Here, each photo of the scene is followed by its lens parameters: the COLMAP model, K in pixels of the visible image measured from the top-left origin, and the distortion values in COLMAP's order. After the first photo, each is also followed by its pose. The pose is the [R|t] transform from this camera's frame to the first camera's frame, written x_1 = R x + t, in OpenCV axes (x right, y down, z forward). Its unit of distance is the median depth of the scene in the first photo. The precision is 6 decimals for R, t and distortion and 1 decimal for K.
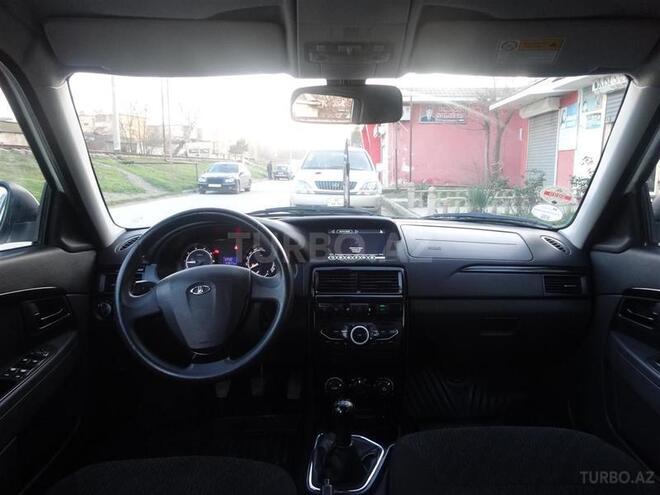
lens RADIAL K [[488.4, 0, 328.9], [0, 488.4, 248.1], [0, 0, 1]] dist [0.001280, -0.006020]
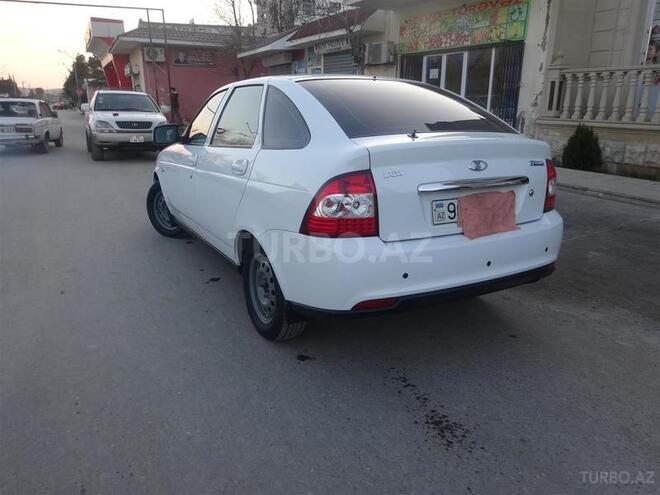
lens RADIAL K [[488.4, 0, 328.9], [0, 488.4, 248.1], [0, 0, 1]] dist [0.001280, -0.006020]
pose [[0.871907, -0.130492, 0.471963, -0.088922], [0.071803, 0.987491, 0.140380, 0.019611], [-0.484378, -0.088510, 0.870370, -0.162729]]
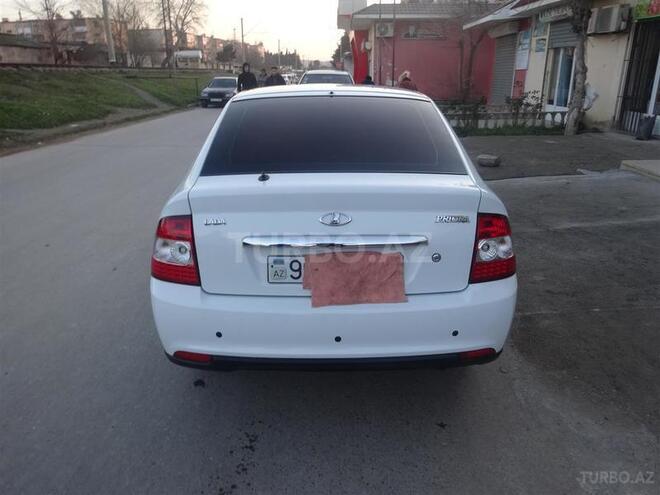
lens RADIAL K [[488.4, 0, 328.9], [0, 488.4, 248.1], [0, 0, 1]] dist [0.001280, -0.006020]
pose [[0.999816, -0.010320, 0.016188, -0.000883], [0.007269, 0.983949, 0.178304, 0.007328], [-0.017768, -0.178154, 0.983842, -0.171290]]
